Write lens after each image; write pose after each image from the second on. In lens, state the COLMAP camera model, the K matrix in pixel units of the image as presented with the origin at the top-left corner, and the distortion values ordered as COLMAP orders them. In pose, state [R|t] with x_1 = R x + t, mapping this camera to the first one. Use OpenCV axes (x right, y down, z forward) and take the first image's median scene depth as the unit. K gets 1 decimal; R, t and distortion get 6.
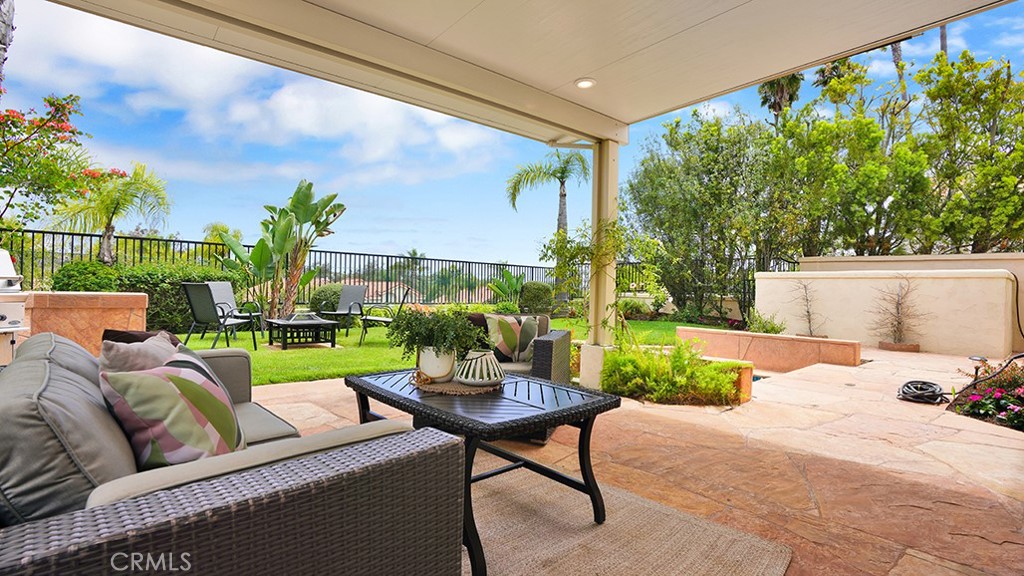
lens RADIAL K [[480.7, 0, 508.1], [0, 480.7, 293.9], [0, 0, 1]] dist [-0.072000, 0.032836]
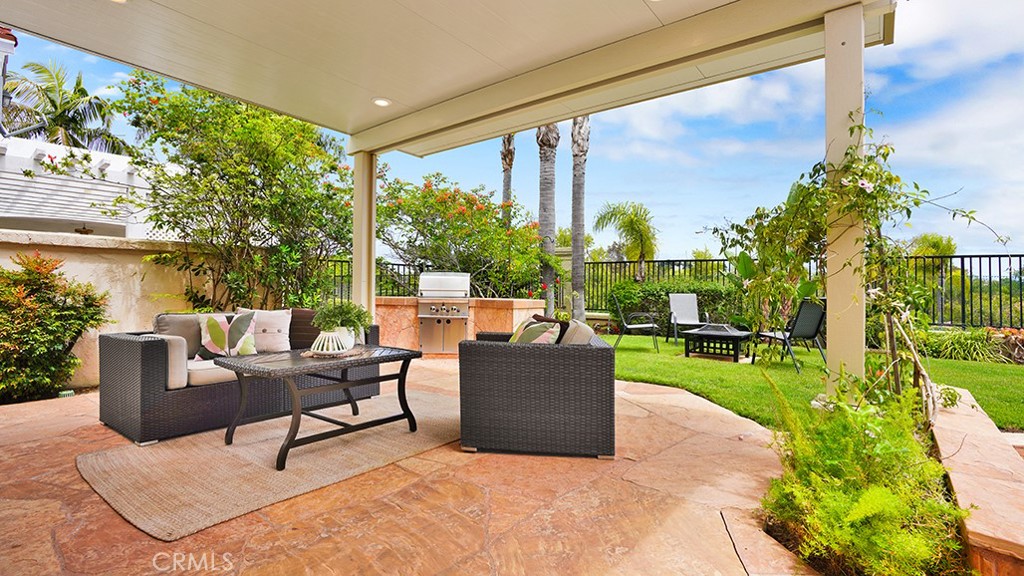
lens RADIAL K [[476.1, 0, 512.0], [0, 476.1, 288.0], [0, 0, 1]] dist [-0.070693, 0.032821]
pose [[0.188882, -0.029617, -0.981553, 0.857075], [-0.023072, 0.999135, -0.034588, 0.018696], [0.981729, 0.029180, 0.188035, 0.759799]]
